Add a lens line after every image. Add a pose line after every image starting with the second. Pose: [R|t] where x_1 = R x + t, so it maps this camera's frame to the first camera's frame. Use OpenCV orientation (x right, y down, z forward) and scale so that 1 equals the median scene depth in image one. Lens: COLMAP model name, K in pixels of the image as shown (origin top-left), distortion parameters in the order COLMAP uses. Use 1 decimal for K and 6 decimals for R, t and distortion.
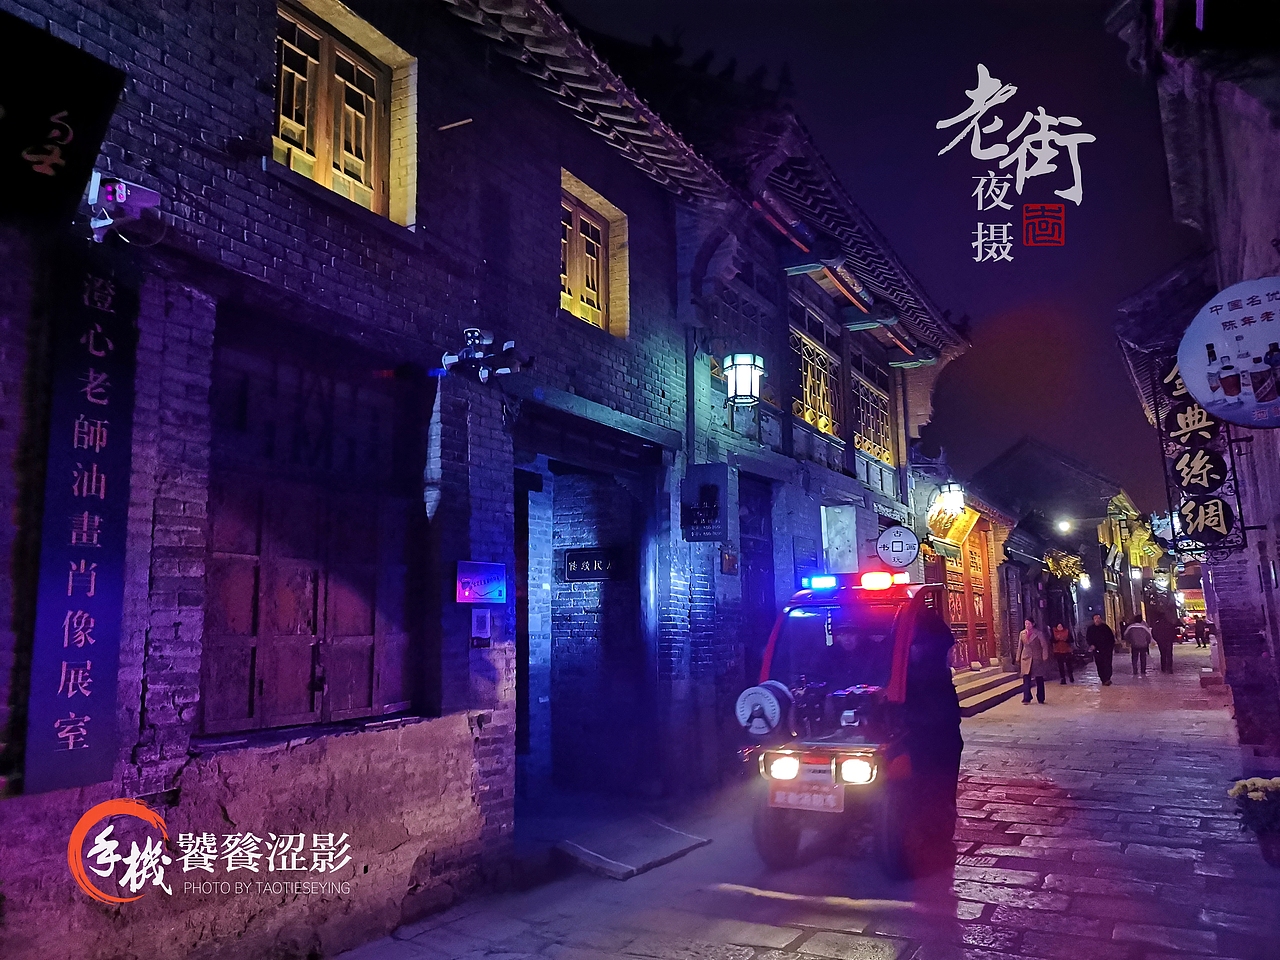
lens RADIAL K [[997.2, 0, 640.0], [0, 997.2, 480.0], [0, 0, 1]] dist [0.038146, -0.032100]
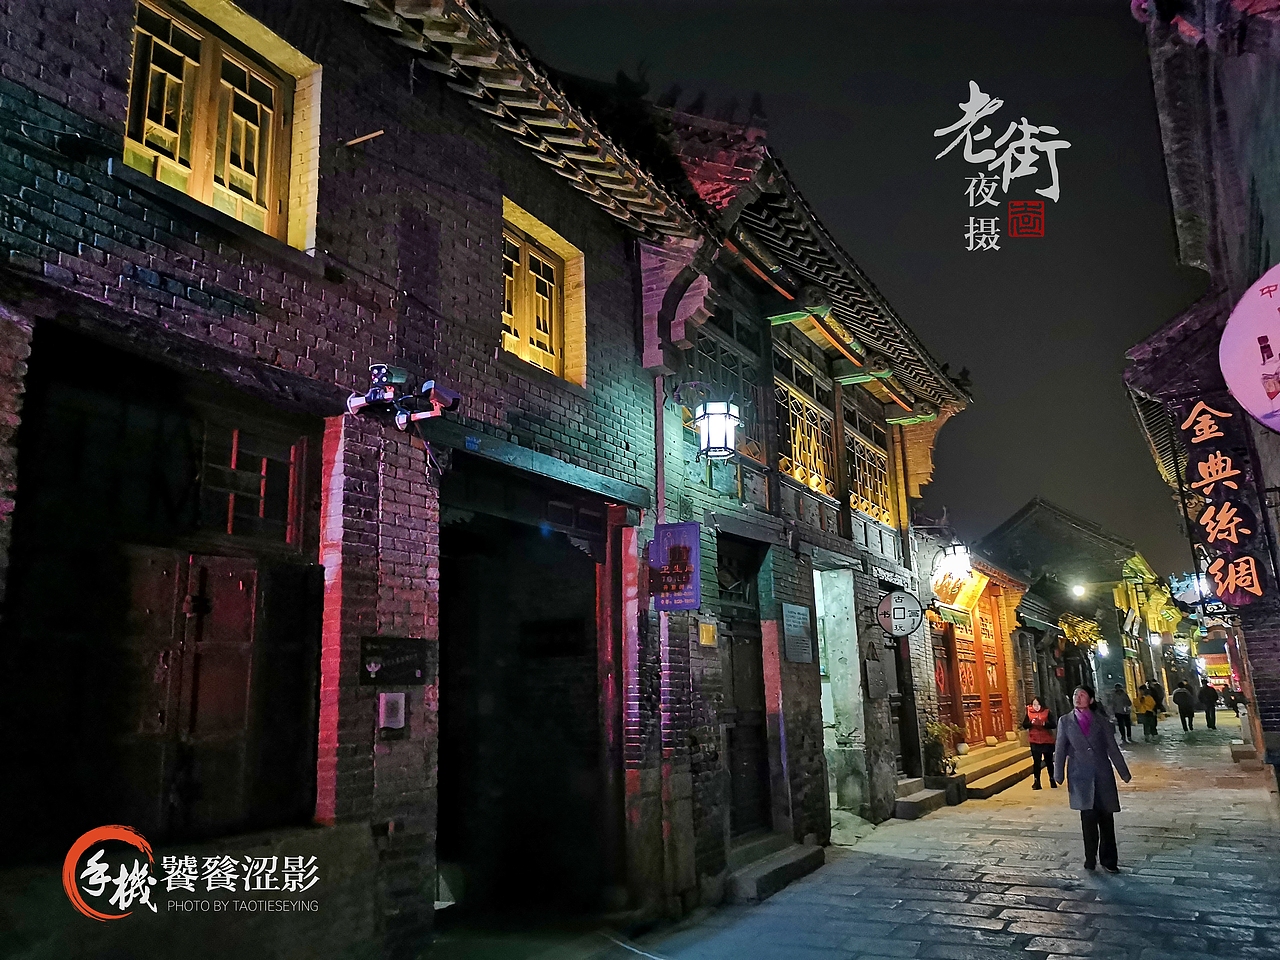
lens RADIAL K [[986.5, 0, 640.0], [0, 986.5, 480.0], [0, 0, 1]] dist [0.036605, -0.029473]
pose [[0.999826, -0.013730, -0.012647, 0.050348], [0.012798, 0.997390, -0.071056, 0.008705], [0.013590, 0.070882, 0.997392, 0.119126]]
